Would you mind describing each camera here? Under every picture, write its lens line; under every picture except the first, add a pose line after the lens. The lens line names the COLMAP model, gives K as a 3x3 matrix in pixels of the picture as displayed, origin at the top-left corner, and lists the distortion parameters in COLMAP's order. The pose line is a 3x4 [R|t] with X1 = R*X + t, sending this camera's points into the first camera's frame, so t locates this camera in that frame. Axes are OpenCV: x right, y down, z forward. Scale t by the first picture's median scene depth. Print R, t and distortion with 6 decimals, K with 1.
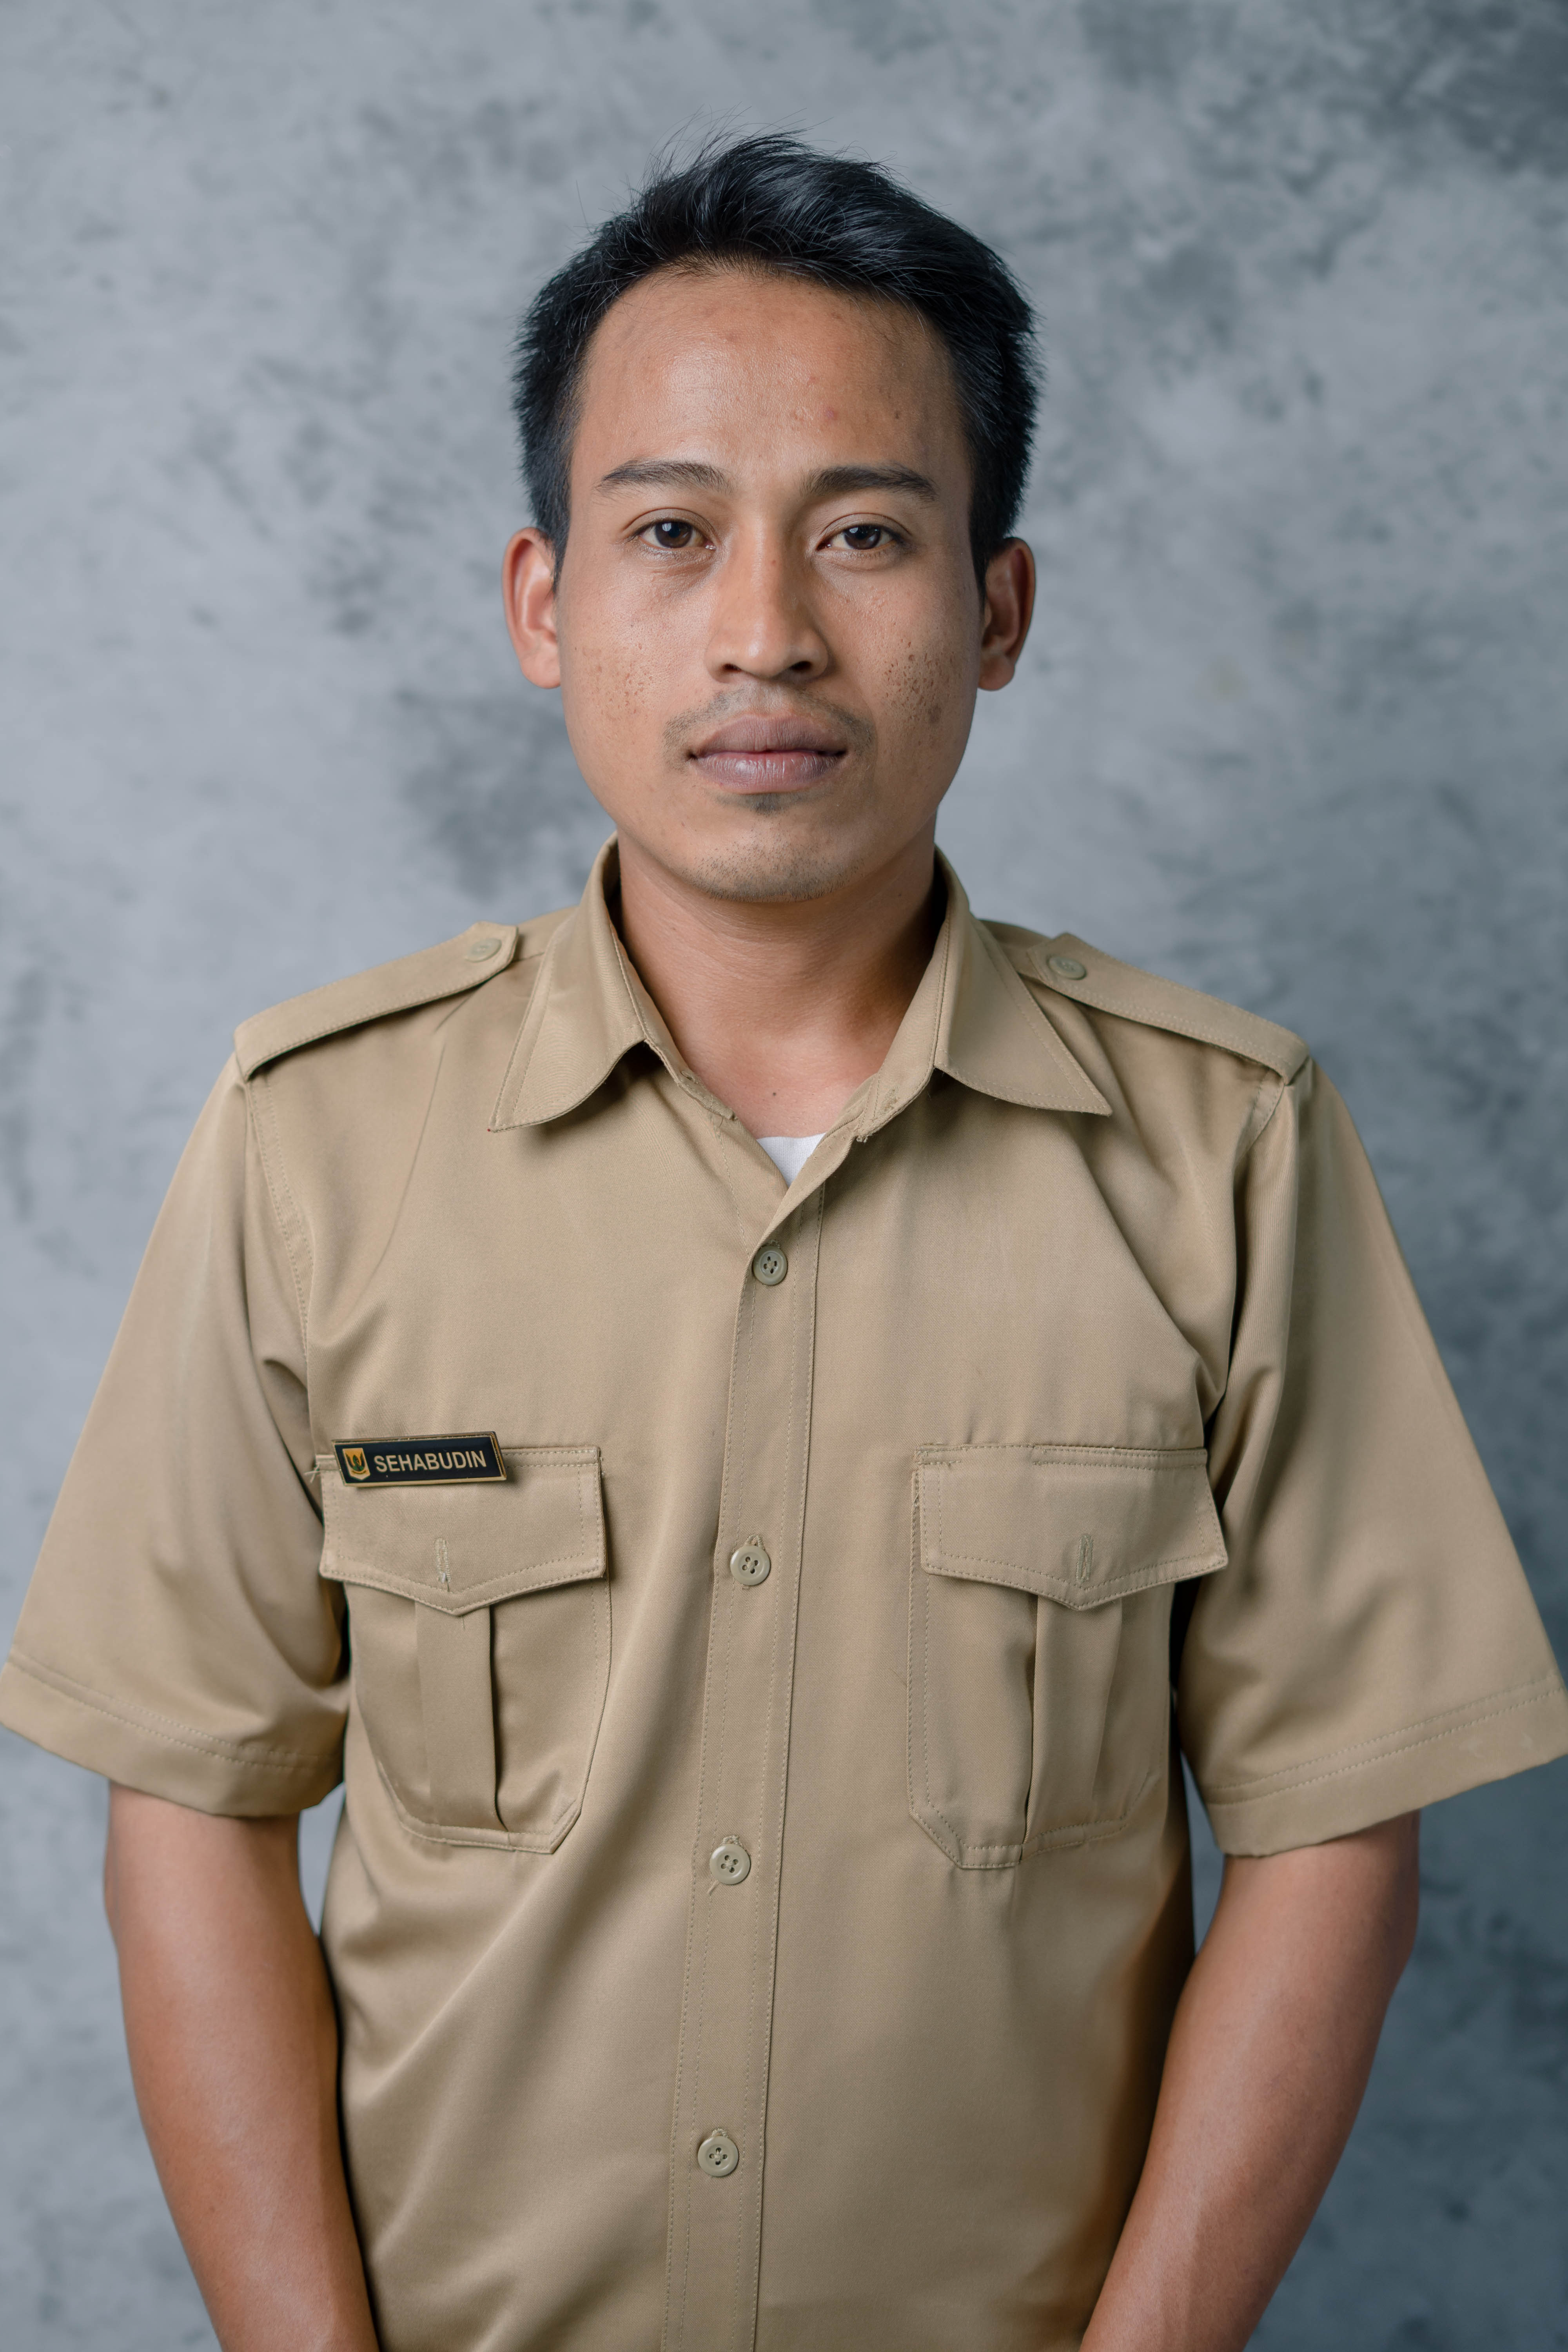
lens RADIAL K [[3292.3, 0, 832.6], [0, 3292.3, 1186.2], [0, 0, 1]] dist [-0.031735, 0.000000]
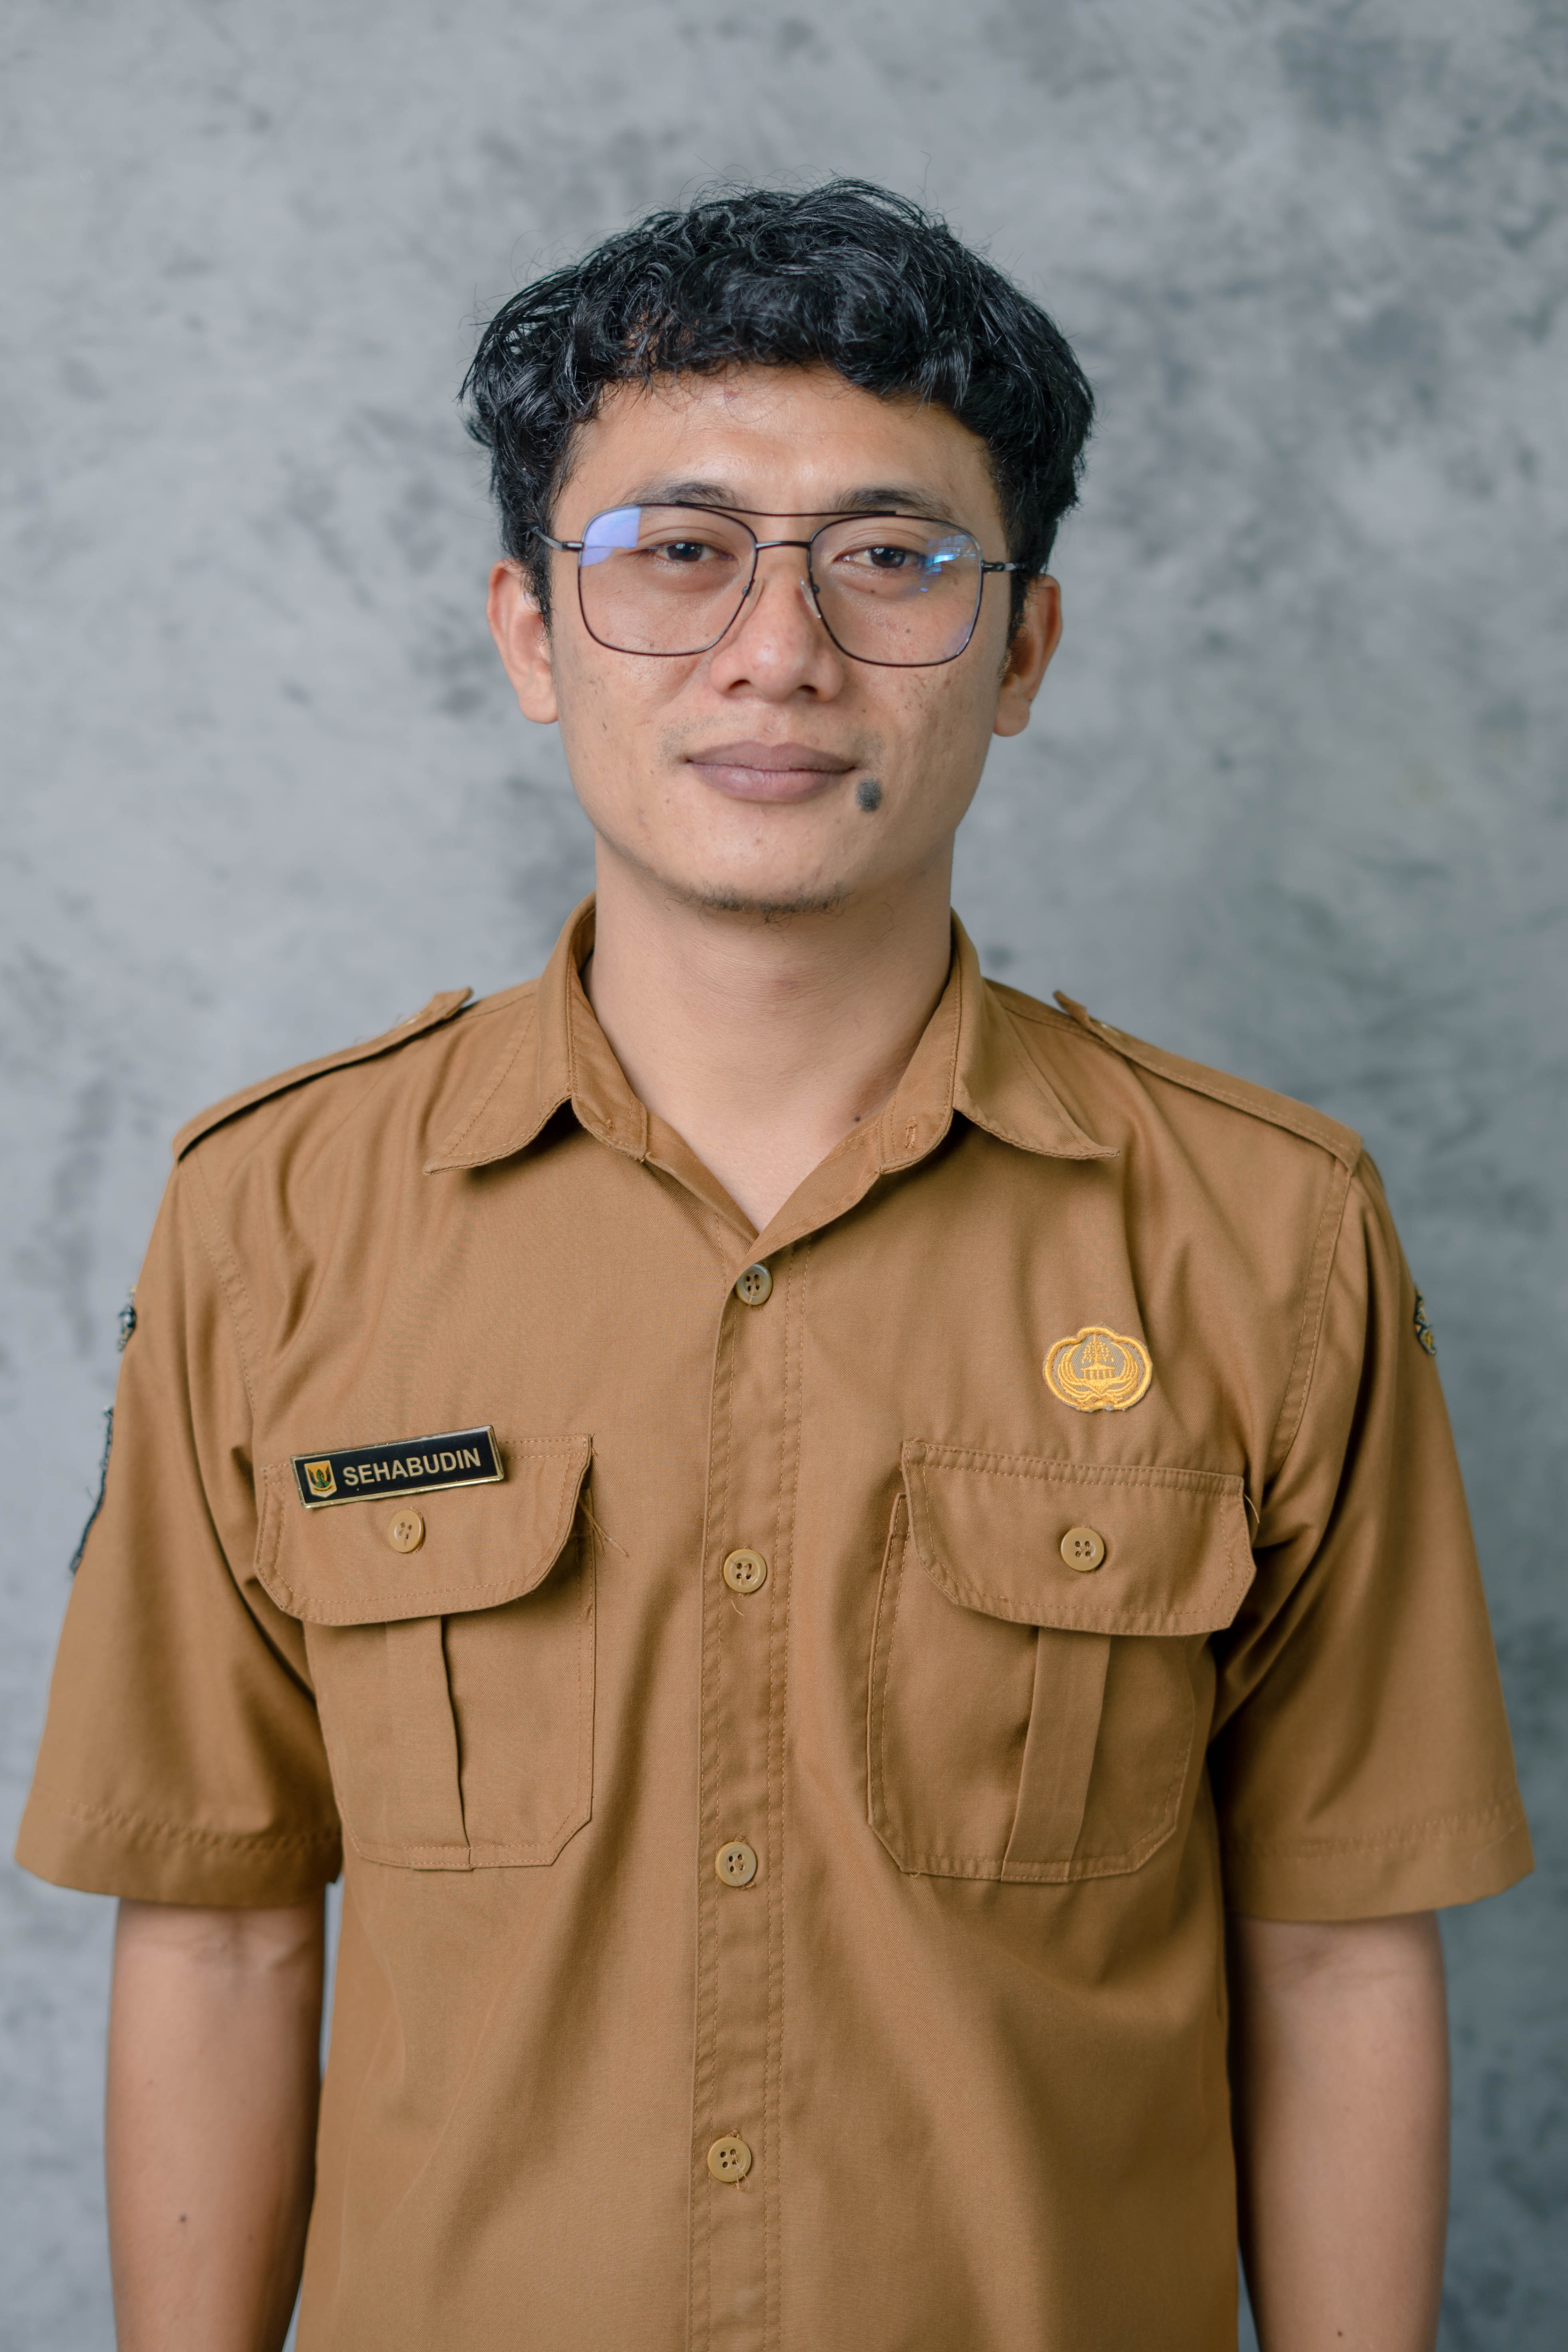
lens RADIAL K [[3292.2, 0, 788.4], [0, 3292.2, 1139.7], [0, 0, 1]] dist [-0.031735, 0.000000]
pose [[0.999851, 0.015492, 0.007671, -0.061308], [-0.015427, 0.999845, -0.008437, -0.045048], [-0.007800, 0.008318, 0.999935, 0.095286]]
